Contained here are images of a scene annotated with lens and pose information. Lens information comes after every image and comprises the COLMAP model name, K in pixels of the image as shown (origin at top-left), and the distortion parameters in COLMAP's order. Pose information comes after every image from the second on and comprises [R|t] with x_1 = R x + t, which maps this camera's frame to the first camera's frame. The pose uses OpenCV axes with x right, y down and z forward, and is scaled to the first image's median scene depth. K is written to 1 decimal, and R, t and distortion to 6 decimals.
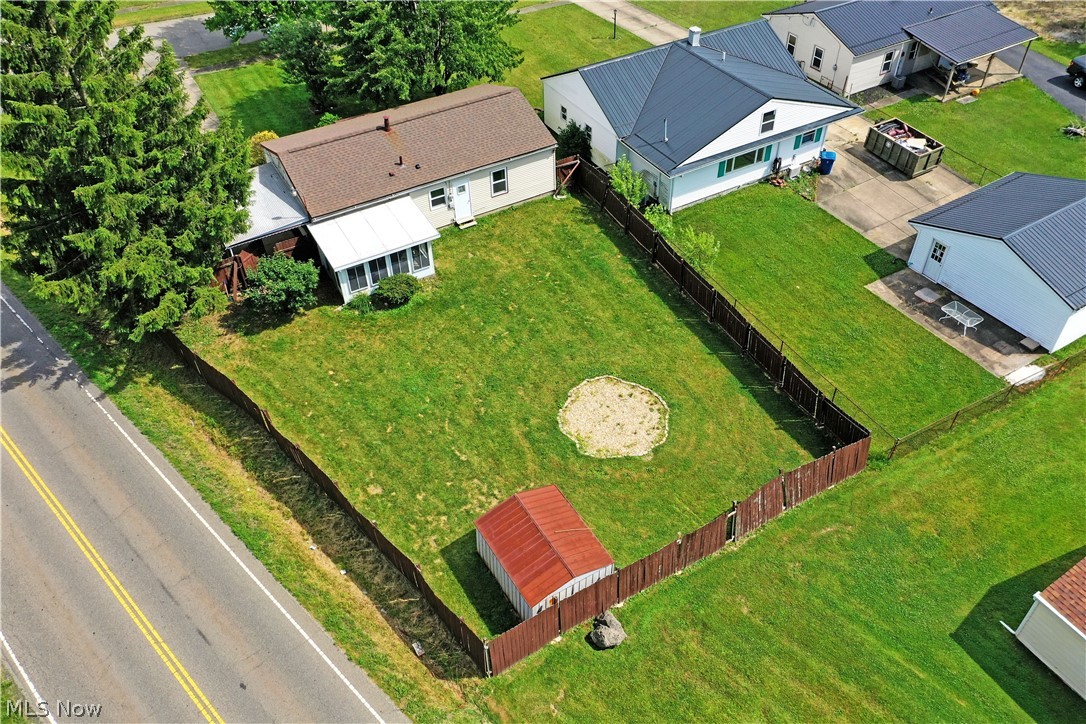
lens RADIAL K [[870.9, 0, 543.0], [0, 870.9, 362.0], [0, 0, 1]] dist [0.018802, 0.002978]
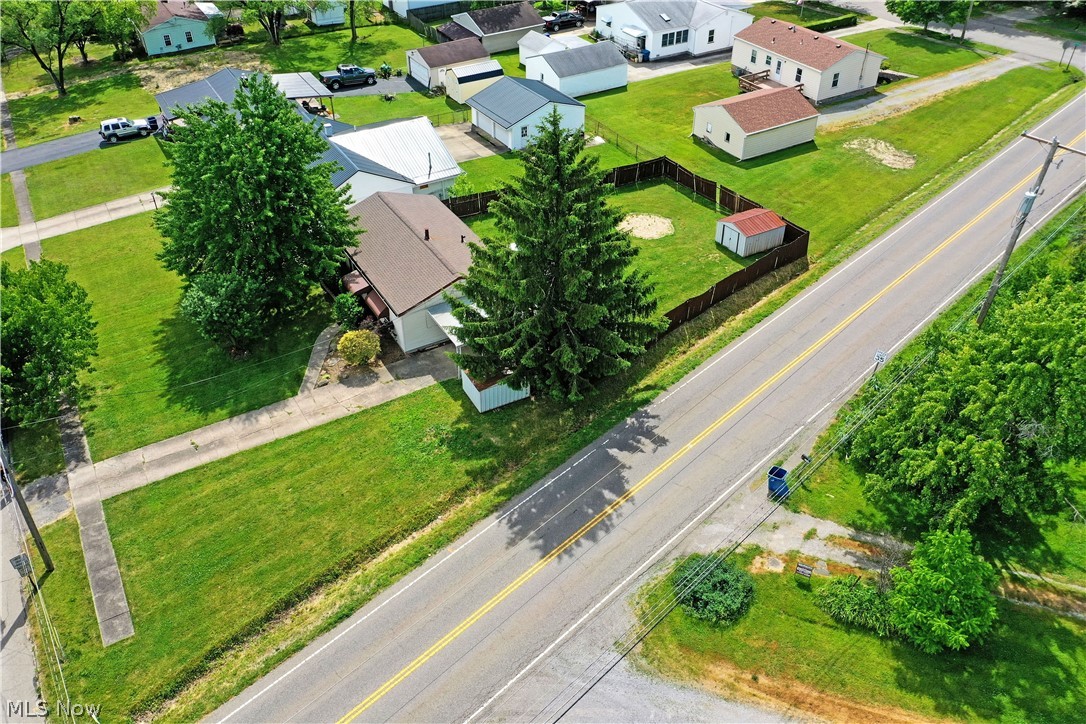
lens RADIAL K [[870.9, 0, 543.0], [0, 870.9, 362.0], [0, 0, 1]] dist [0.018802, 0.002978]
pose [[0.003973, -0.584097, 0.811674, -1.434590], [0.683237, 0.594268, 0.424303, -0.614331], [-0.730186, 0.552880, 0.401438, 0.483274]]
